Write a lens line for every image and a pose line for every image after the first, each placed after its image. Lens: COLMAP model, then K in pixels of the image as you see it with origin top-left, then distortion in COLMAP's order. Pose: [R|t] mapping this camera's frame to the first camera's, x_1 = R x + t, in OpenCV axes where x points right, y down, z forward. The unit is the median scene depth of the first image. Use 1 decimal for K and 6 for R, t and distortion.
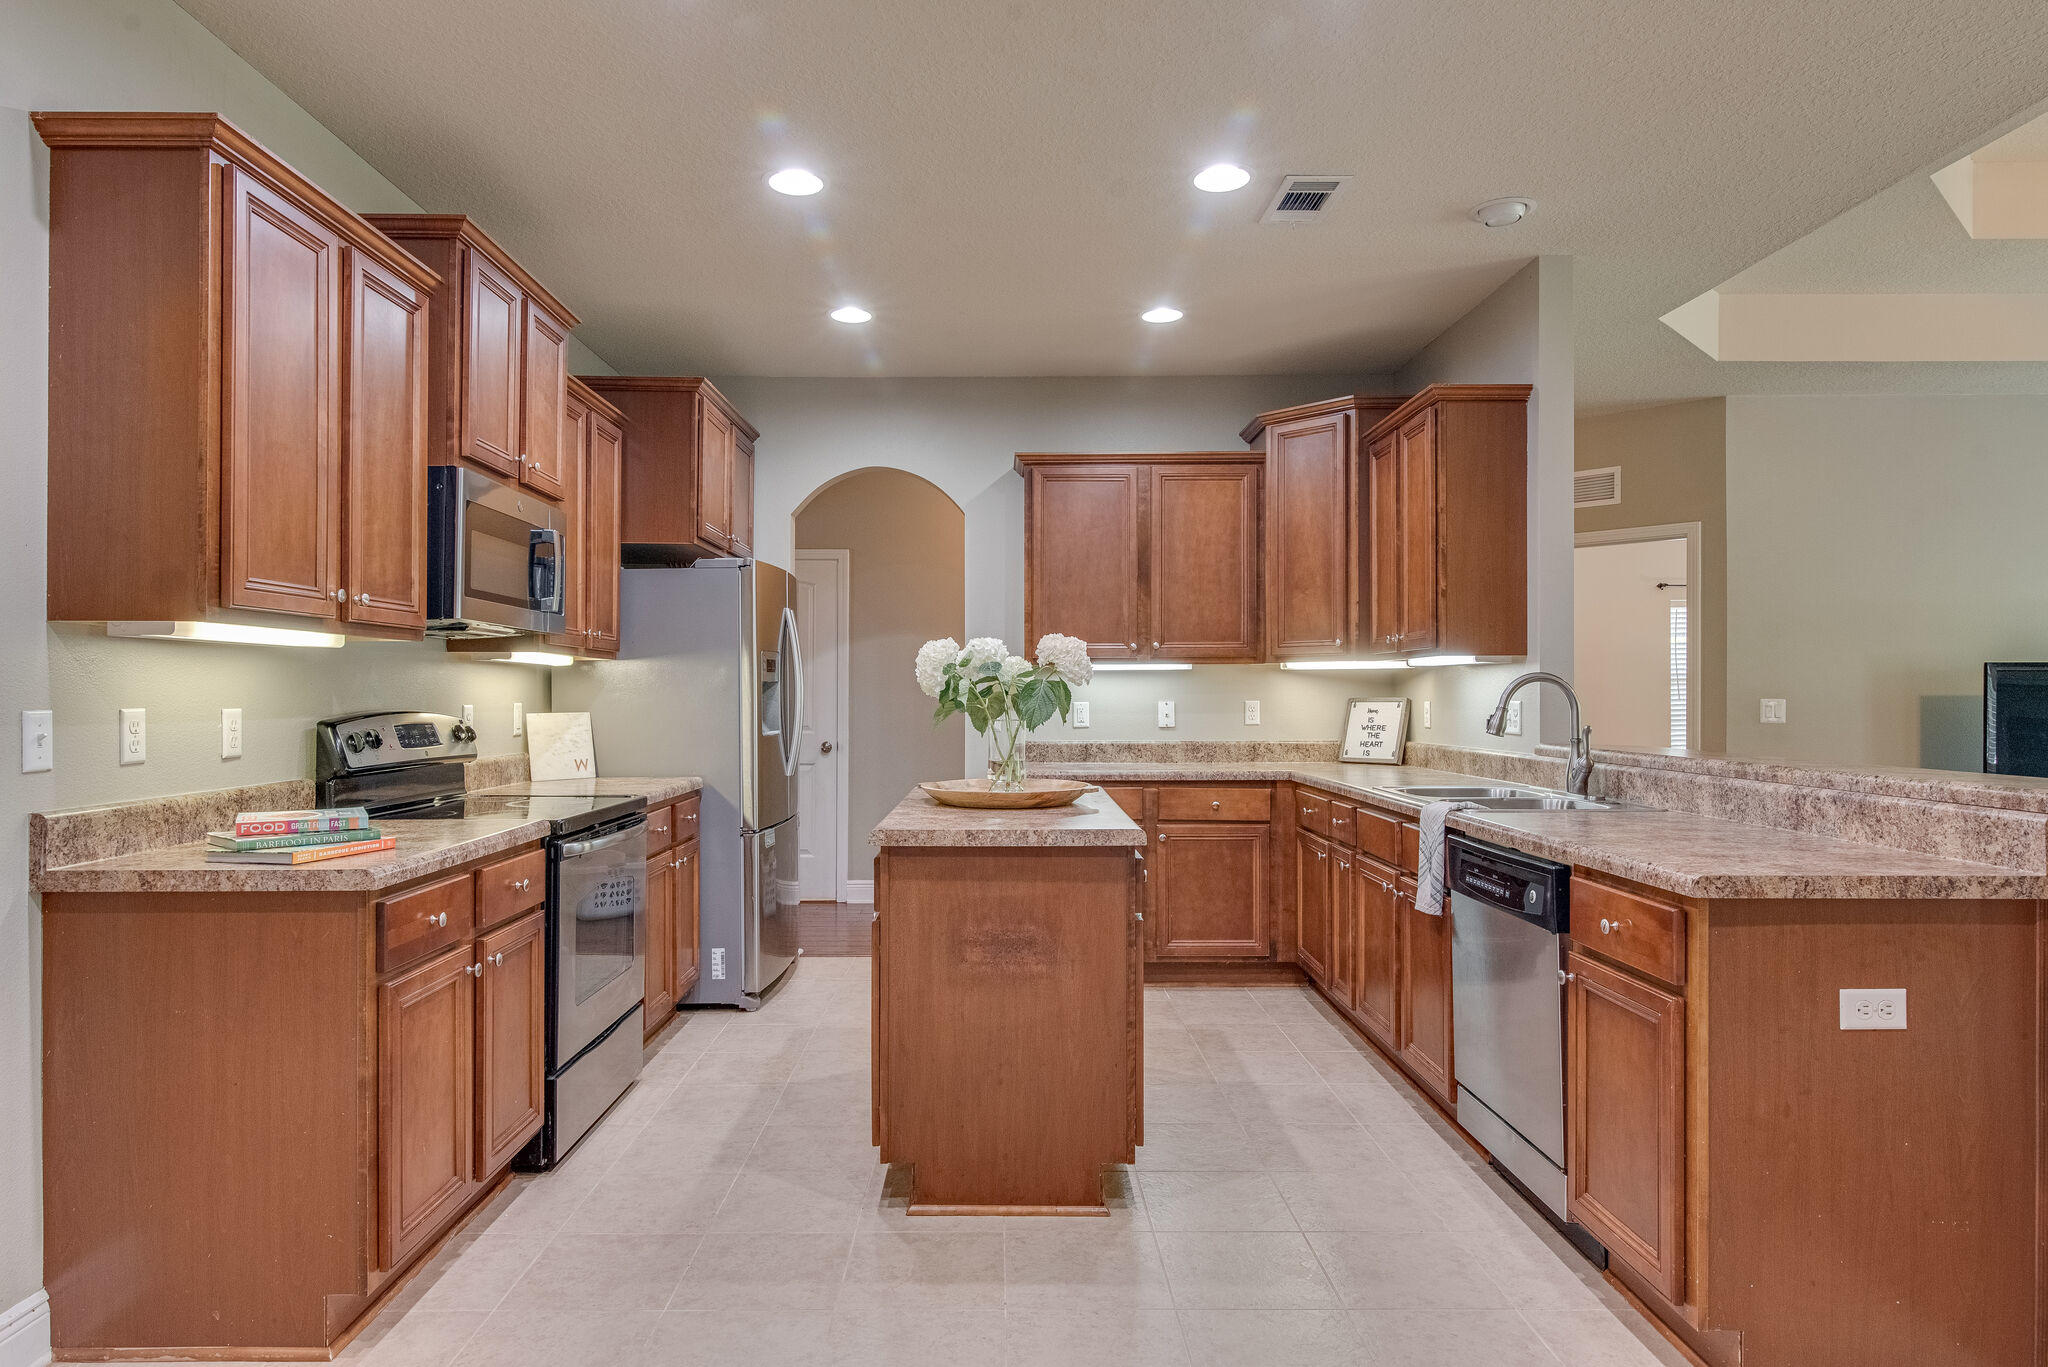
lens RADIAL K [[1204.4, 0, 1018.6], [0, 1204.4, 687.4], [0, 0, 1]] dist [0.002634, -0.000010]
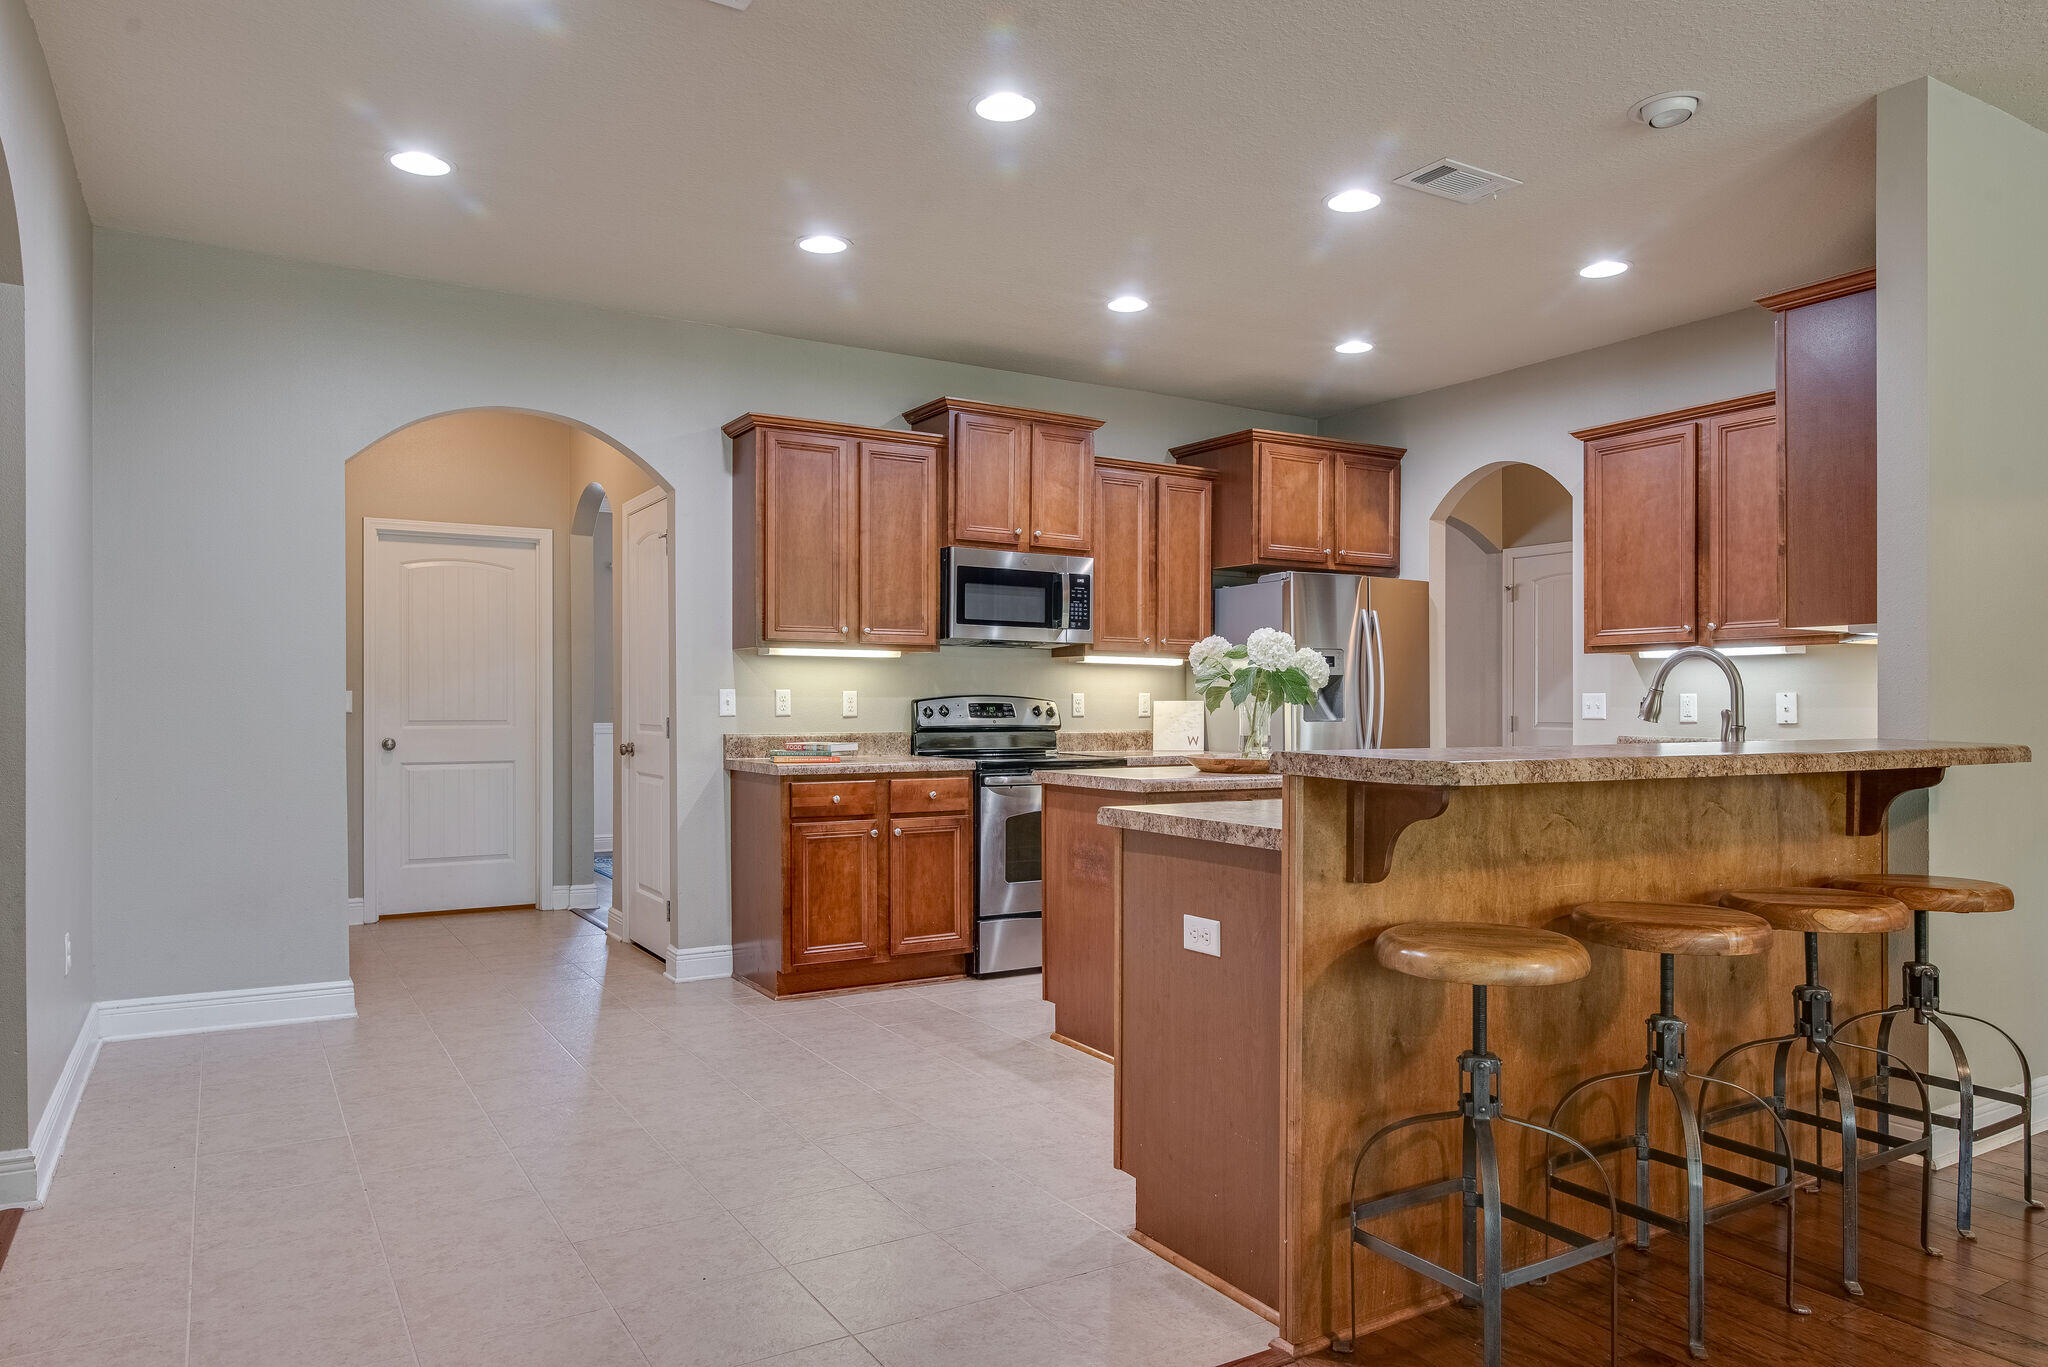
lens RADIAL K [[1327.8, 0, 994.5], [0, 1327.8, 717.0], [0, 0, 1]] dist [0.004488, -0.000404]
pose [[0.504057, 0.010927, -0.863601, 0.722774], [0.001654, 0.999906, 0.013617, 0.017165], [0.863669, -0.008292, 0.503991, 0.080359]]
